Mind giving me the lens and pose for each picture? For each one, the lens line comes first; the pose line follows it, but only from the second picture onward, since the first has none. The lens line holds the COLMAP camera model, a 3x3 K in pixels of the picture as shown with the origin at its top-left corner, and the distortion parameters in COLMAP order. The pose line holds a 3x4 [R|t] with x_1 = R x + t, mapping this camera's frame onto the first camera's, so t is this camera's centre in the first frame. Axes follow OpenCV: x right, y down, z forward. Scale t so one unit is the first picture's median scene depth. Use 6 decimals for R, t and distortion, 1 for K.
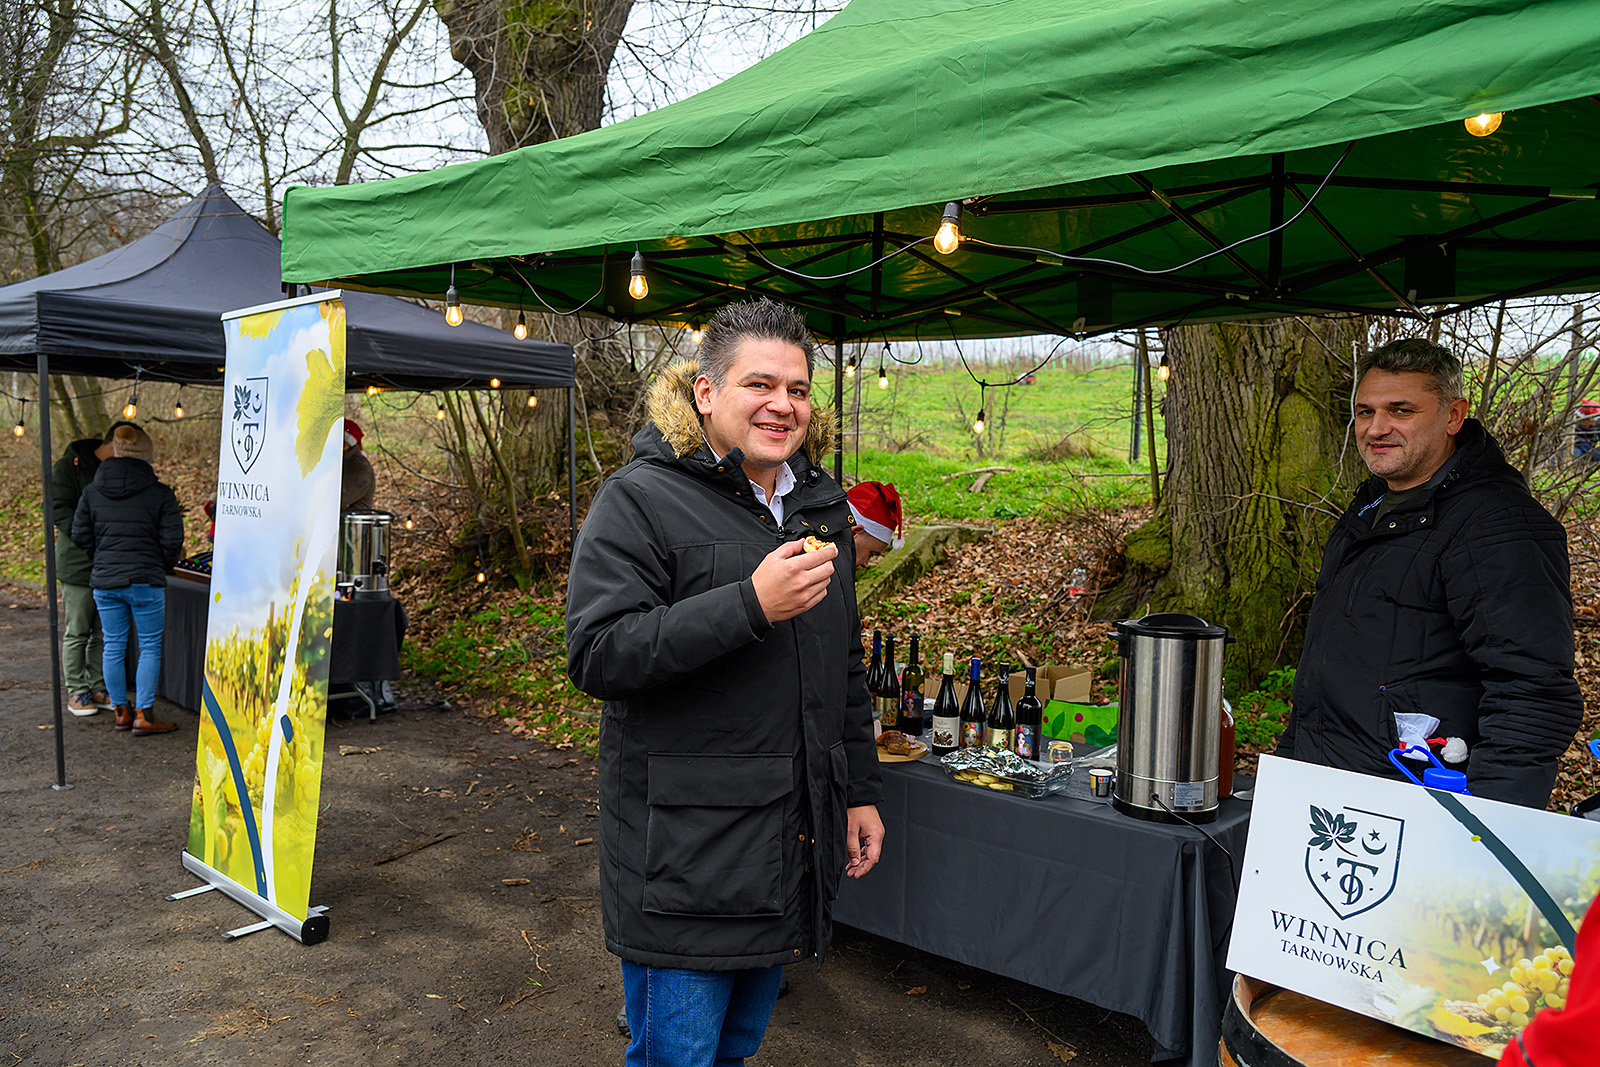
lens RADIAL K [[1227.5, 0, 800.0], [0, 1227.5, 533.5], [0, 0, 1]] dist [0.008535, 0.004090]
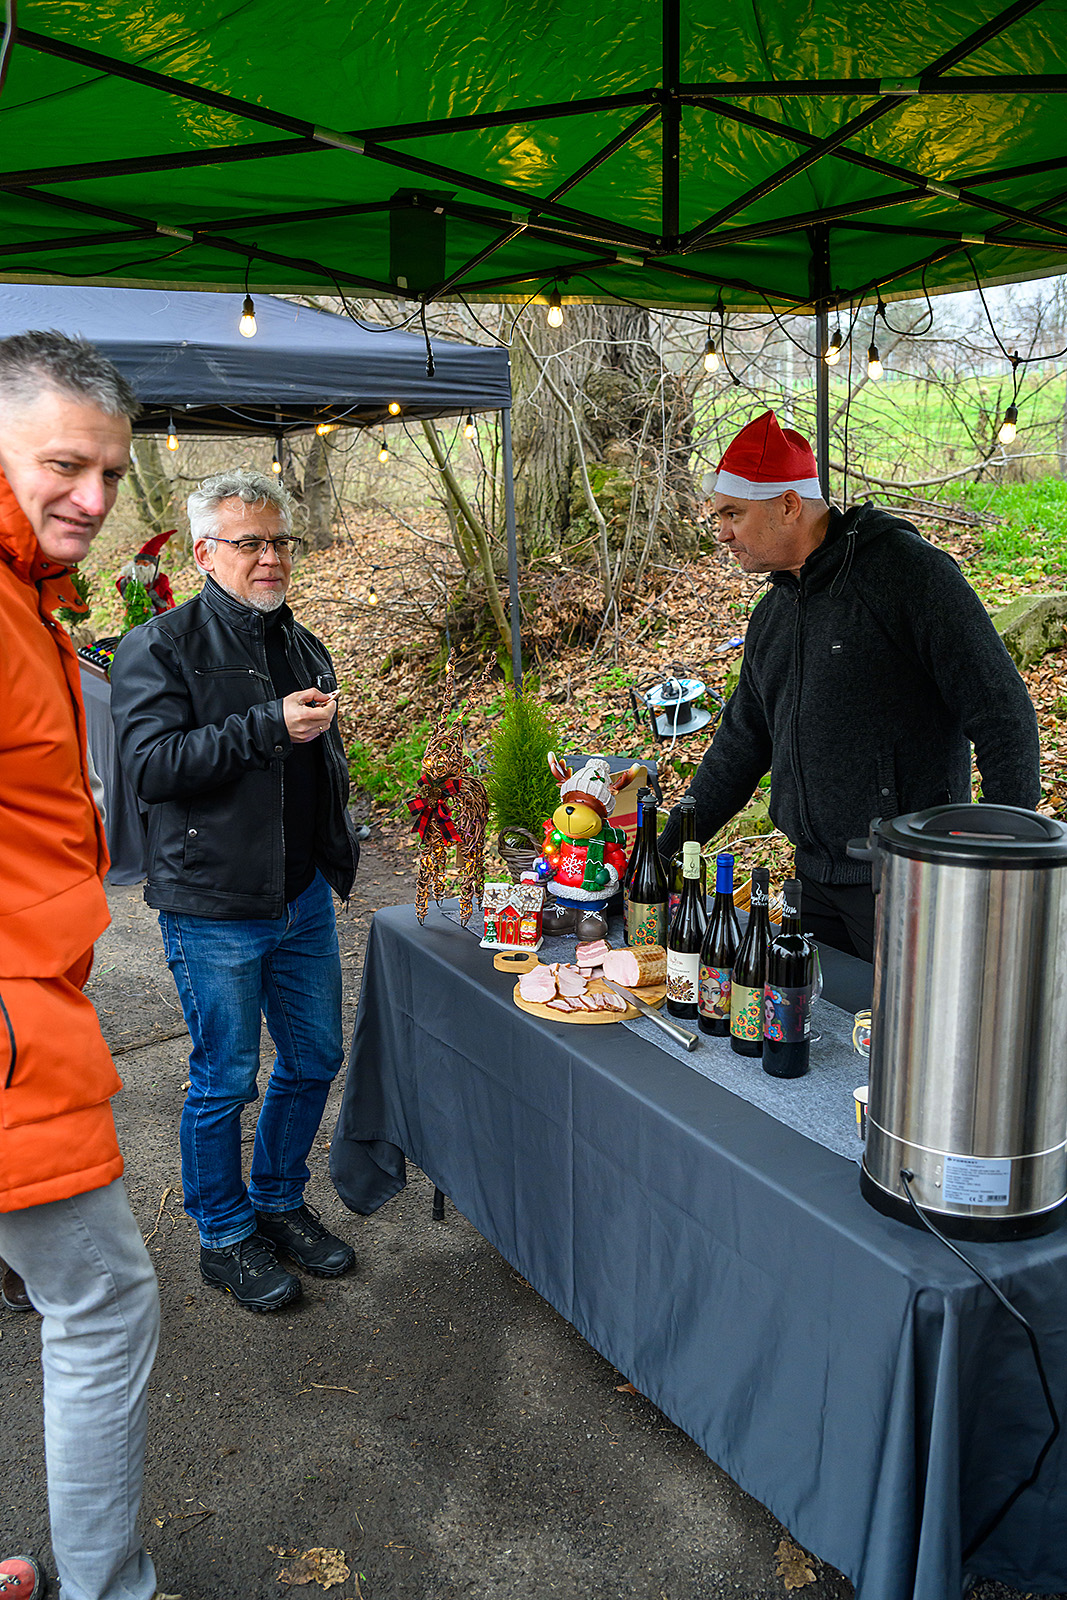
lens RADIAL K [[1458.4, 0, 533.5], [0, 1458.4, 800.0], [0, 0, 1]] dist [-0.008731, -0.018334]
pose [[0.932324, 0.037137, -0.359713, 0.157604], [0.013184, 0.990561, 0.136438, -0.007352], [0.361384, -0.131947, 0.923034, 0.190193]]
